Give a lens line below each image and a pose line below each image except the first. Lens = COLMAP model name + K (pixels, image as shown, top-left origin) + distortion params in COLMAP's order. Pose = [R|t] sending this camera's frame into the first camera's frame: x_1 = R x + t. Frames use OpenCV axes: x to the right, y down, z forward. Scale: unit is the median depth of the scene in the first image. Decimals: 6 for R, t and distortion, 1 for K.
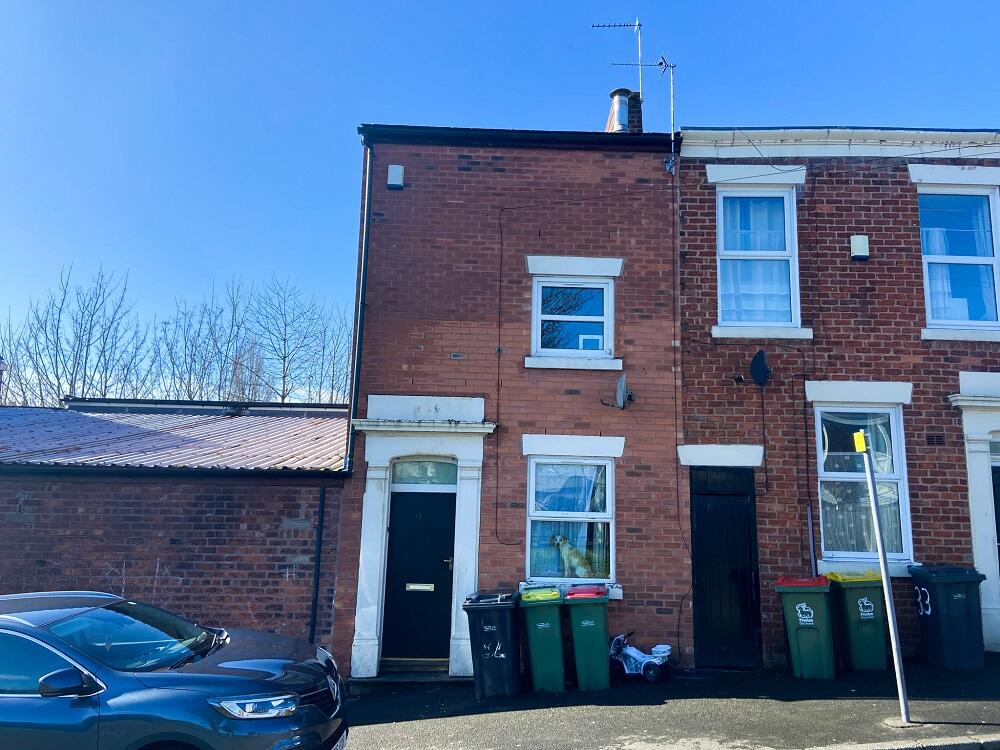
lens RADIAL K [[748.5, 0, 500.0], [0, 748.5, 375.0], [0, 0, 1]] dist [0.137725, -0.186577]
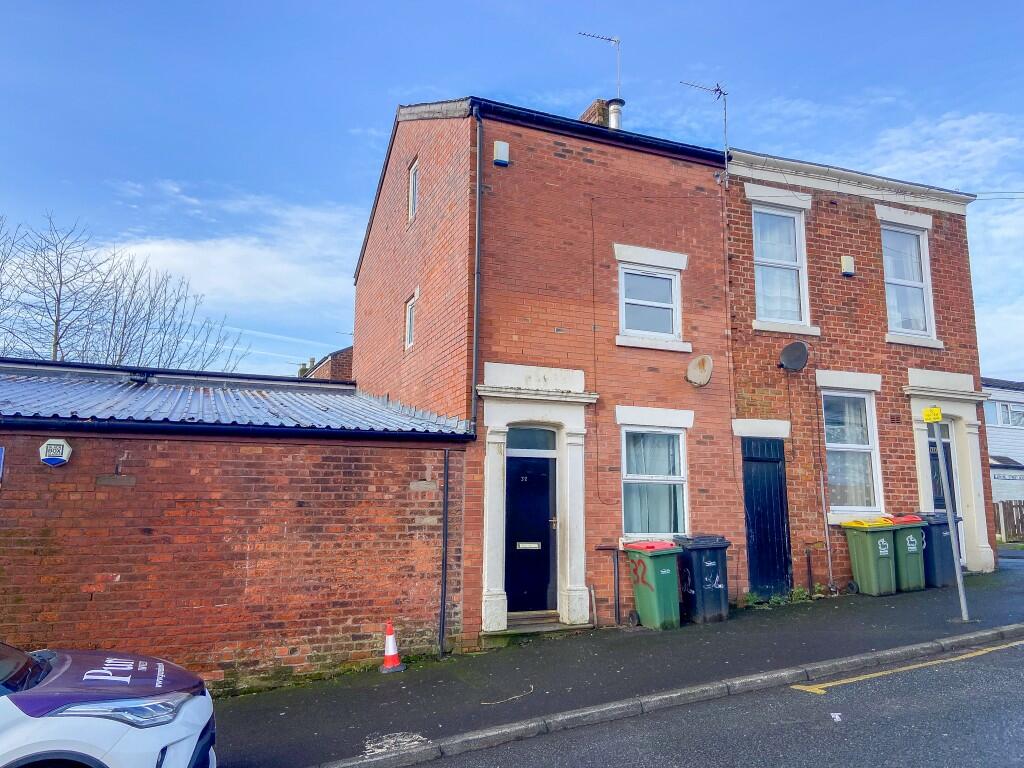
lens RADIAL K [[766.5, 0, 512.0], [0, 766.5, 384.0], [0, 0, 1]] dist [0.137725, -0.186577]
pose [[0.928579, 0.042598, 0.368682, -0.525315], [-0.044228, 0.999013, -0.004033, 0.058822], [-0.368490, -0.012561, 0.929547, 0.010450]]
